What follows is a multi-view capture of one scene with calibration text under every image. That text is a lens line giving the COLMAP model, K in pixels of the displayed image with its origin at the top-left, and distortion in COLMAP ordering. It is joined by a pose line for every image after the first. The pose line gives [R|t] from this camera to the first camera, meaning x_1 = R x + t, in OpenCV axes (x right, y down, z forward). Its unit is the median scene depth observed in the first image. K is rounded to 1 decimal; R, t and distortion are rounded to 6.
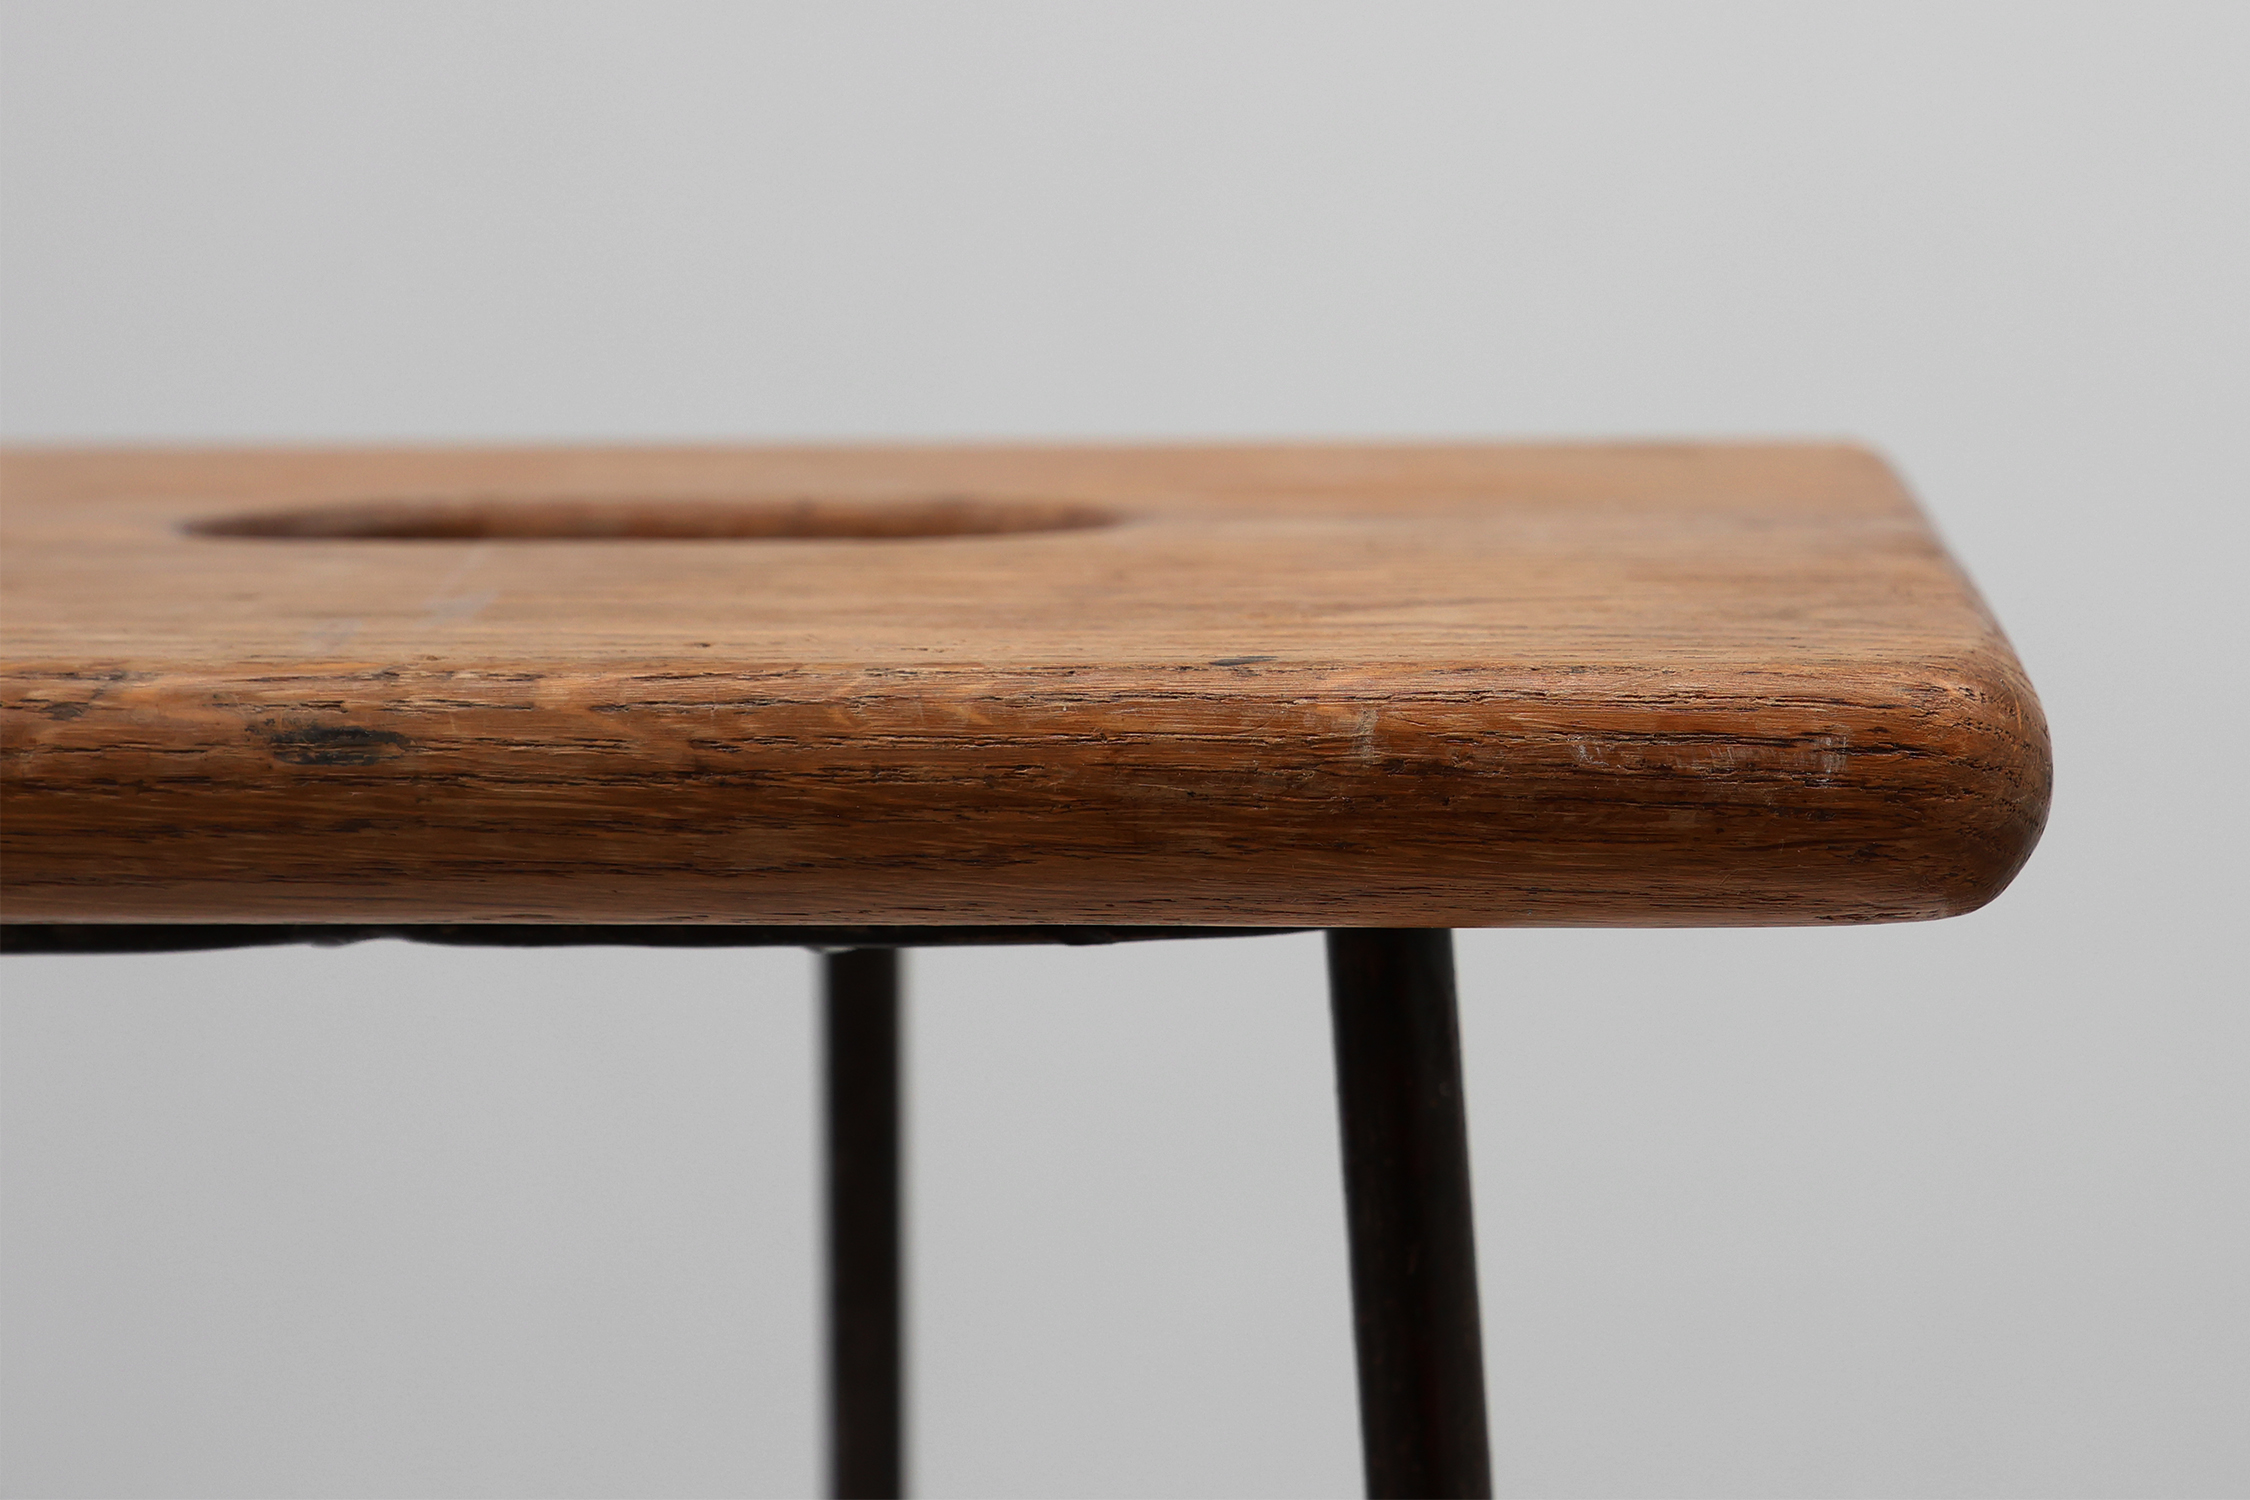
lens RADIAL K [[2117.0, 0, 1125.0], [0, 2117.0, 750.0], [0, 0, 1]] dist [0.002756, 0.002314]
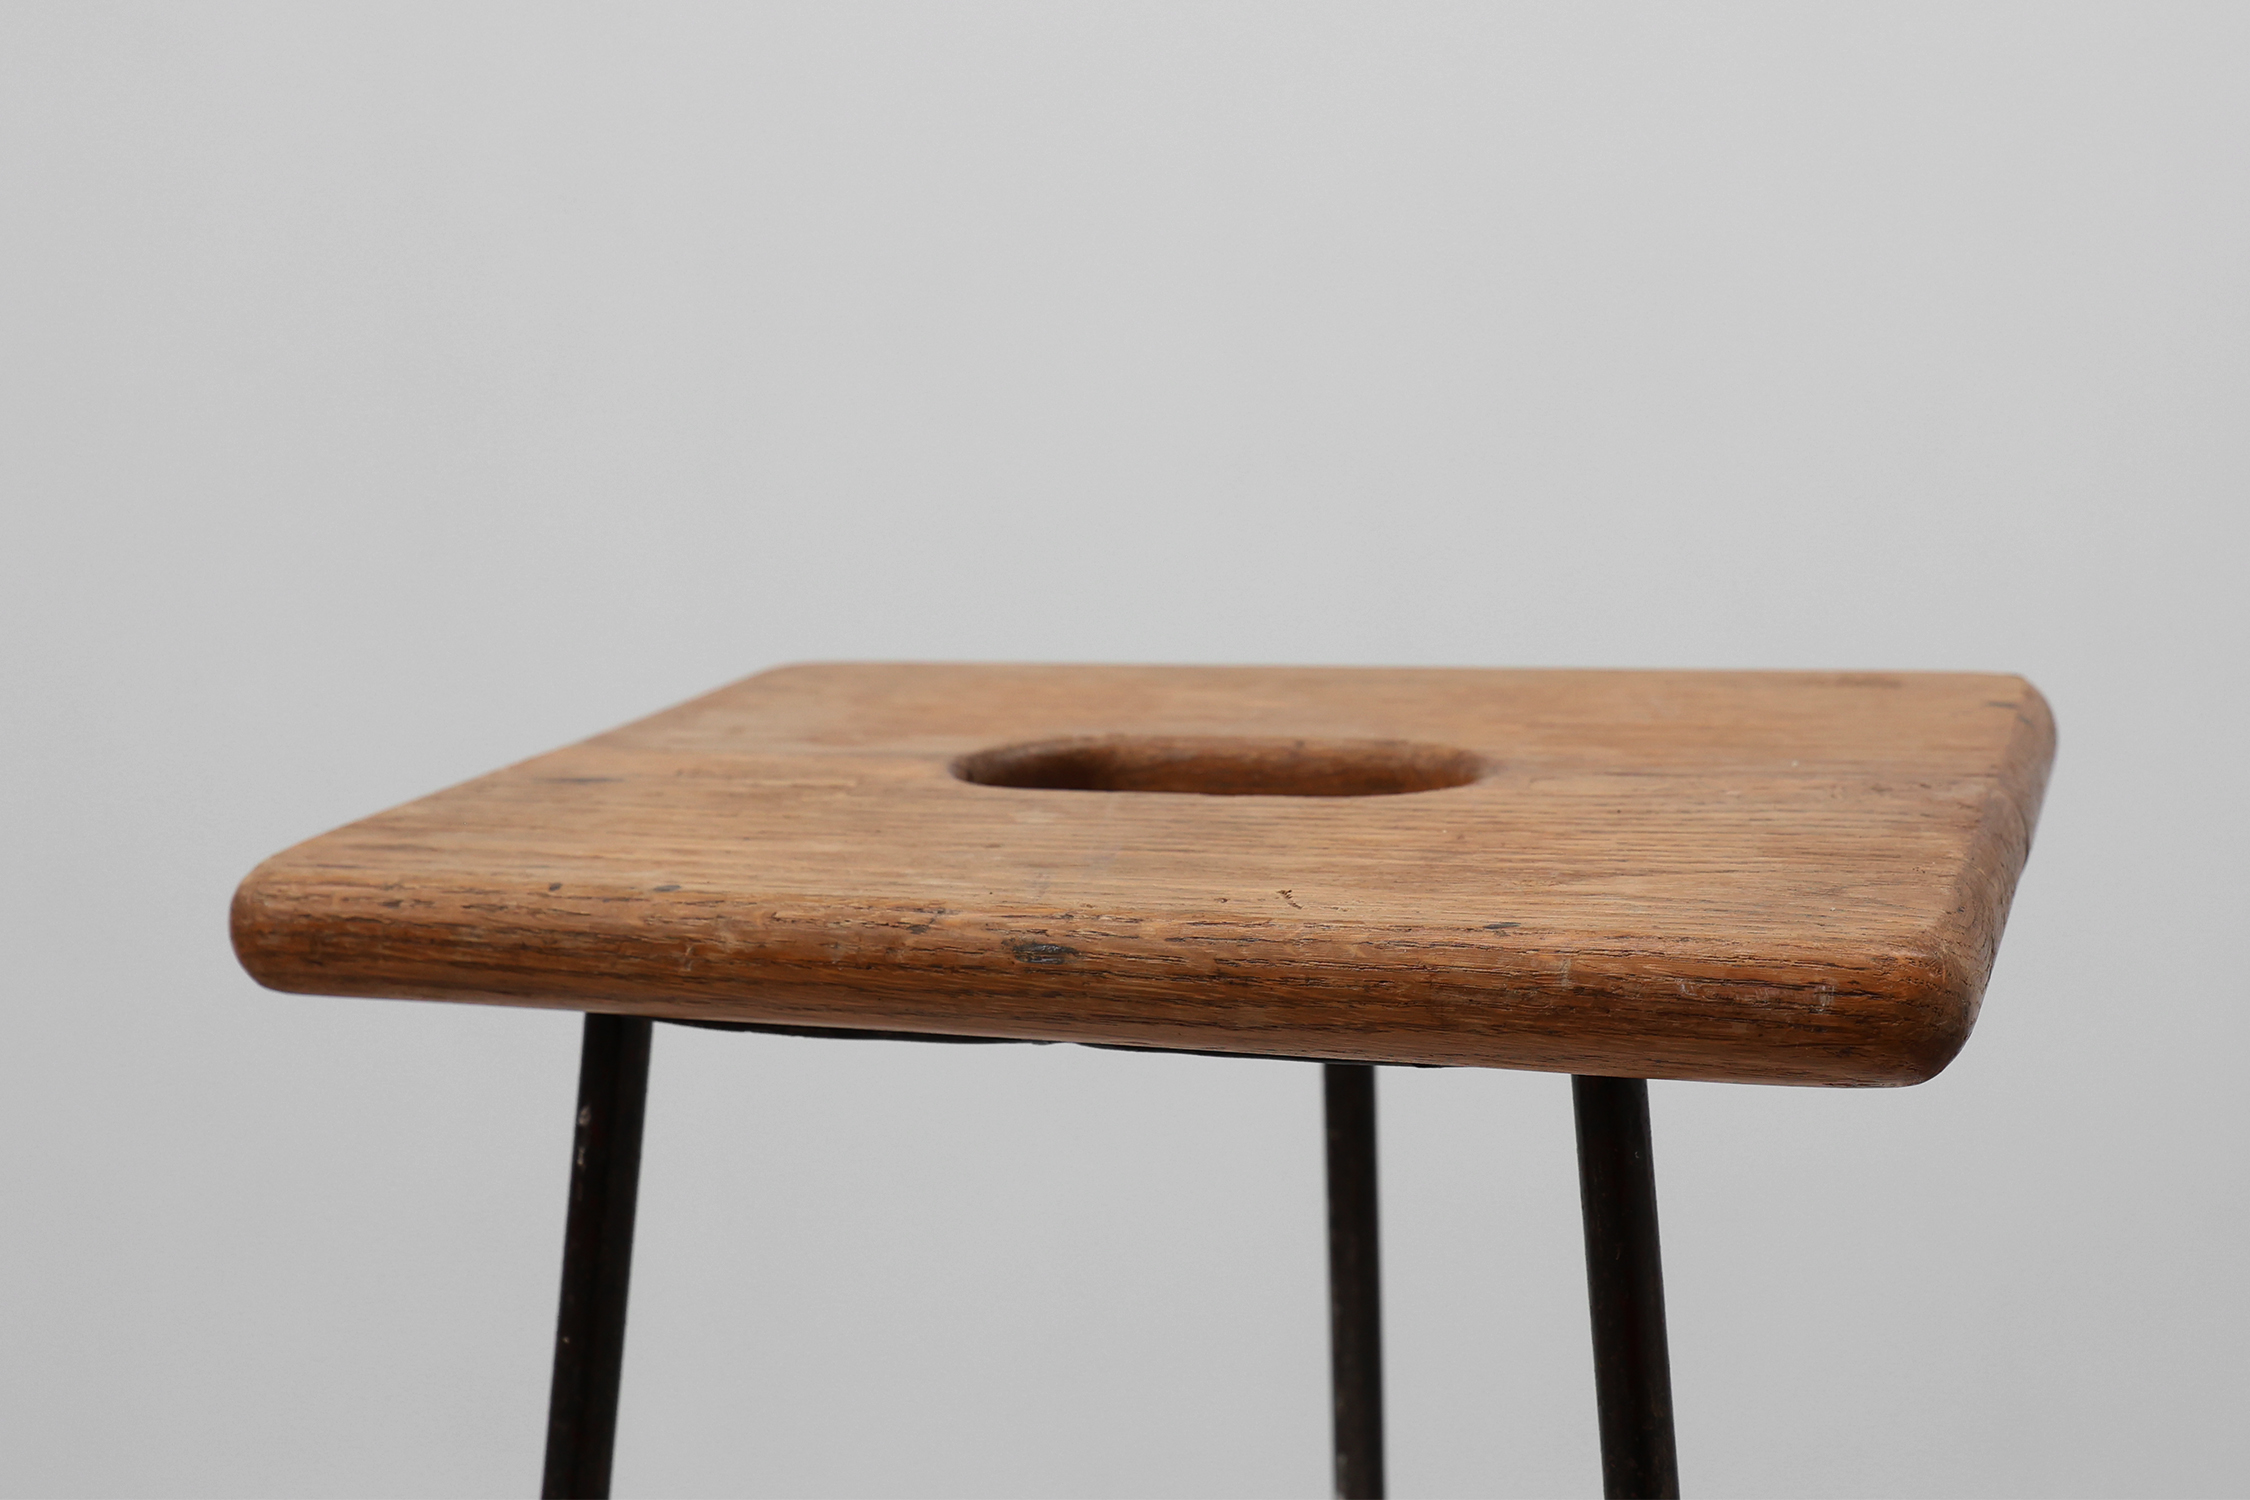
lens RADIAL K [[1534.4, 0, 1125.0], [0, 1534.4, 750.0], [0, 0, 1]] dist [0.001709, 0.000845]
pose [[0.957811, -0.020591, -0.286660, 0.128468], [0.013132, 0.999524, -0.027920, -0.163323], [0.287098, 0.022978, 0.957626, -0.395995]]
